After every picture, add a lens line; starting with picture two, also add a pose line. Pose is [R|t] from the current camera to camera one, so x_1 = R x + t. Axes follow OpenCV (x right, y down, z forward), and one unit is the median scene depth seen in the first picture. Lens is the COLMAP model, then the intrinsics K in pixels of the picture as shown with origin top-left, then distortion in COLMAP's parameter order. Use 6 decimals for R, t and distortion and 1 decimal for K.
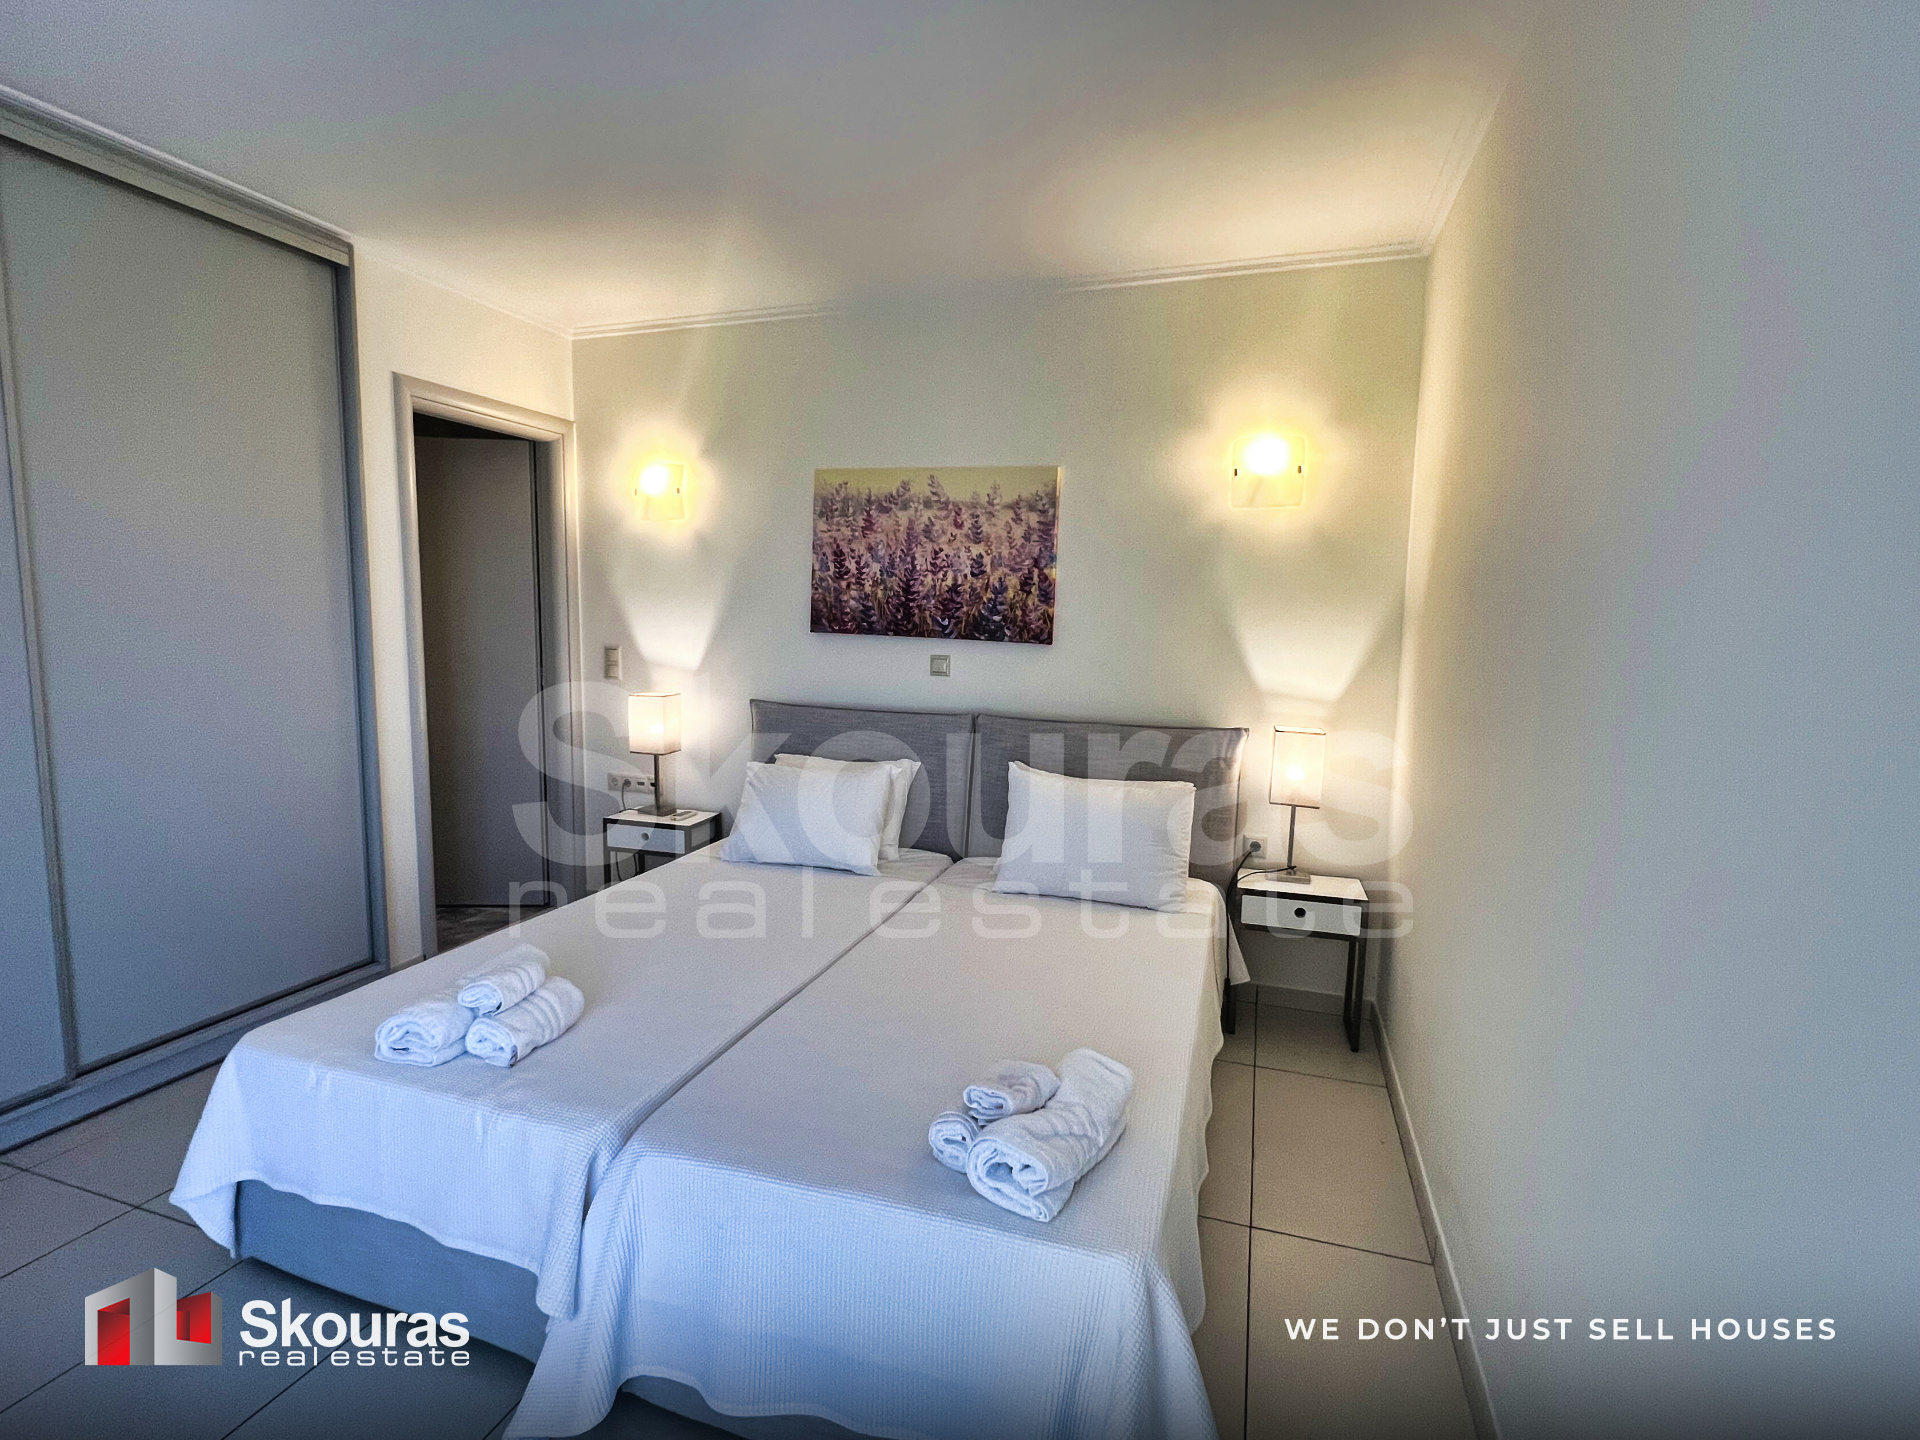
lens RADIAL K [[927.5, 0, 958.5], [0, 927.5, 716.6], [0, 0, 1]] dist [-0.000854, 0.001411]
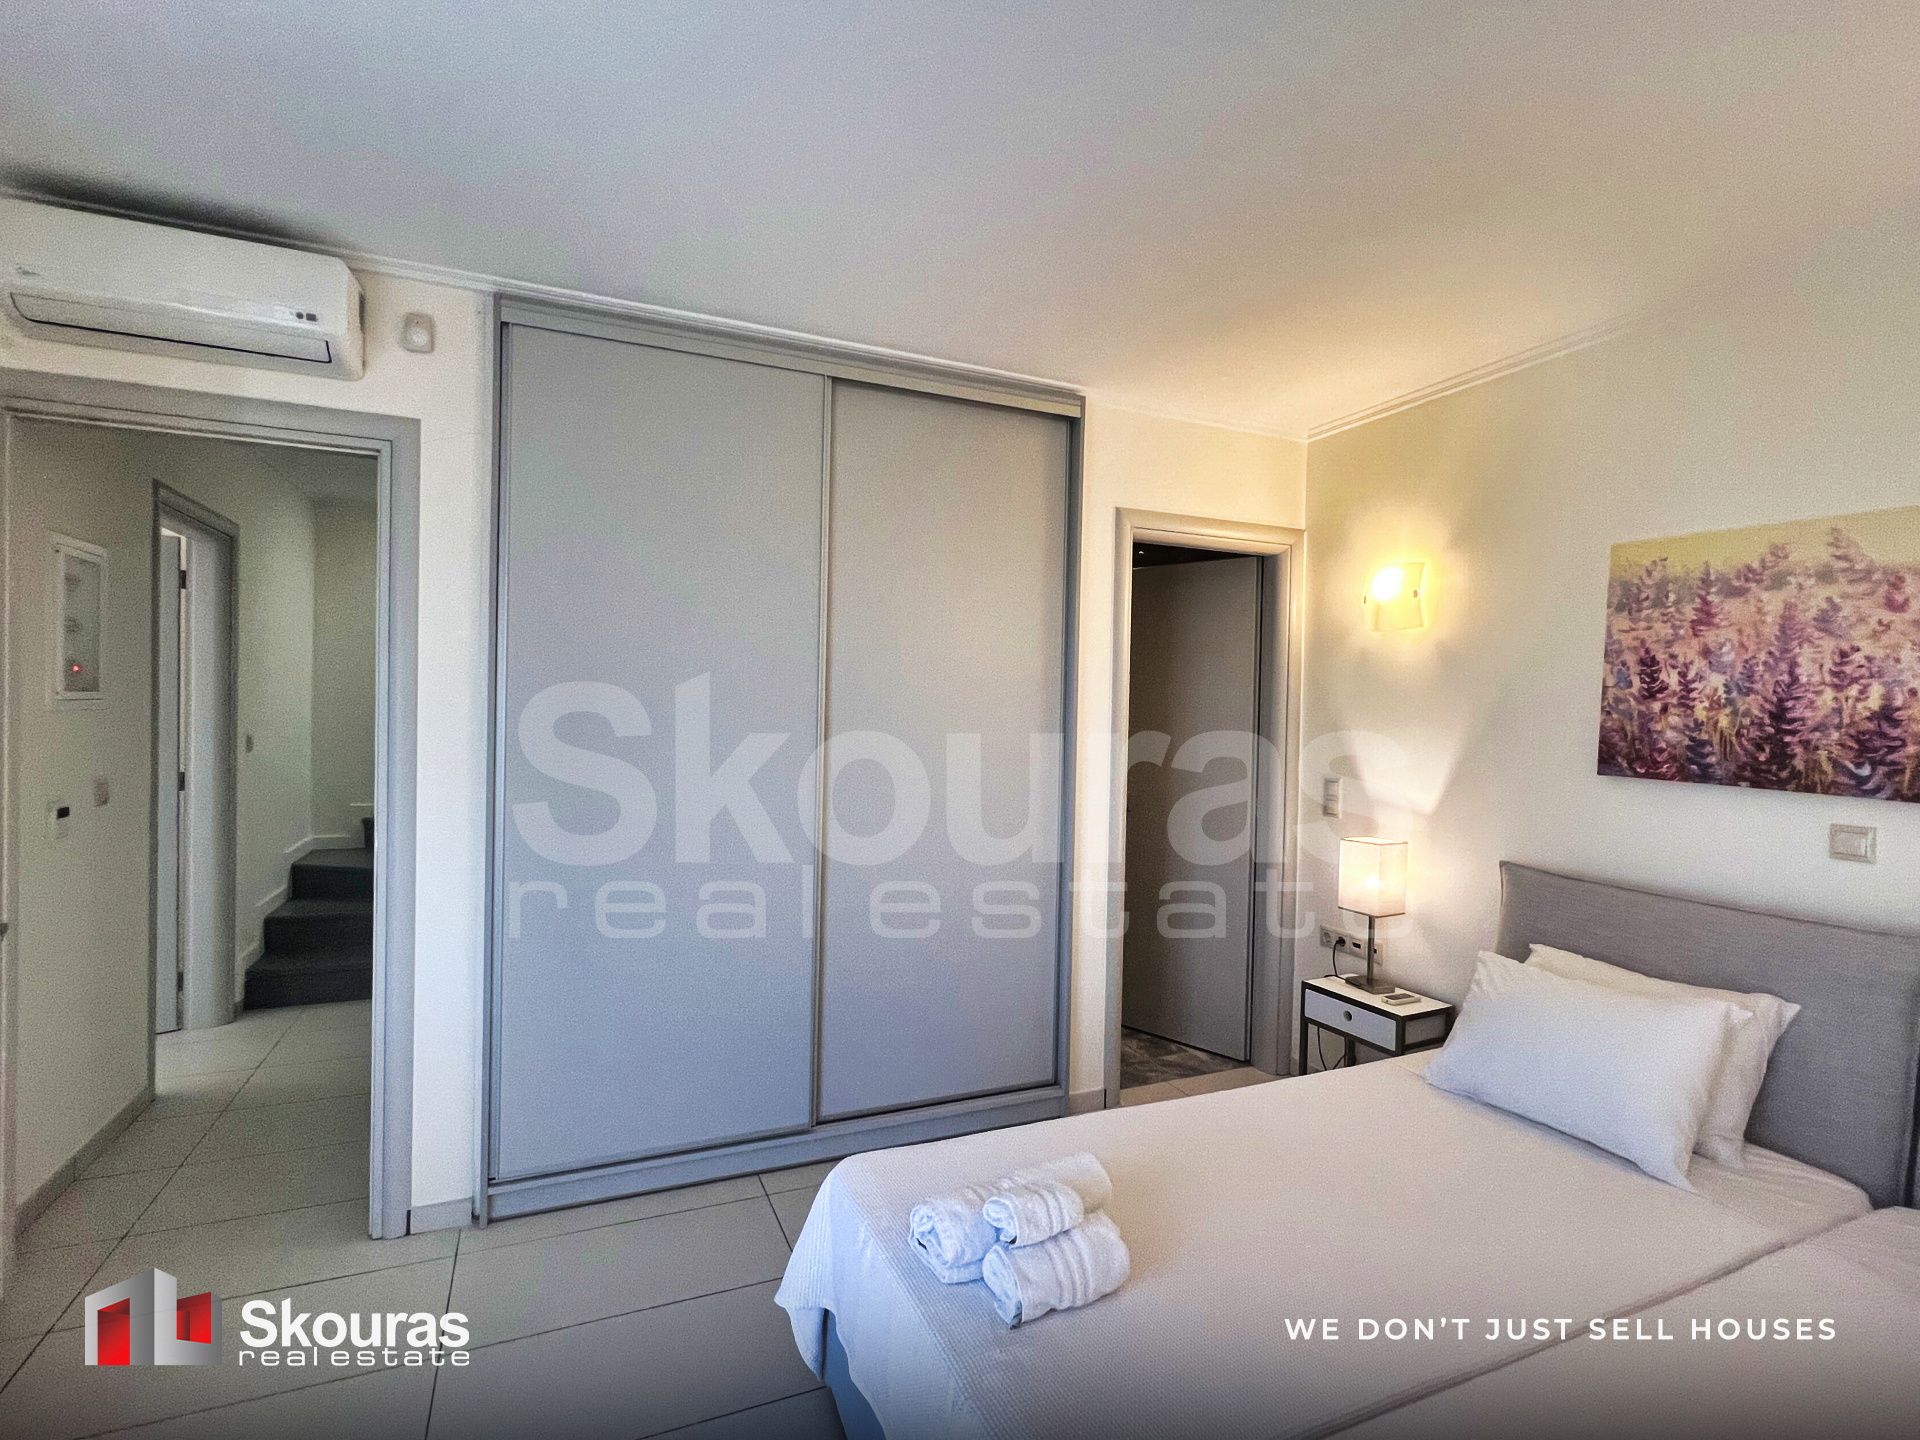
lens RADIAL K [[927.5, 0, 959.8], [0, 927.5, 721.7], [0, 0, 1]] dist [-0.000854, 0.001411]
pose [[0.673461, 0.006185, -0.739197, 0.033791], [-0.091974, 0.992896, -0.075487, -0.035407], [0.733479, 0.118824, 0.669245, 0.184193]]
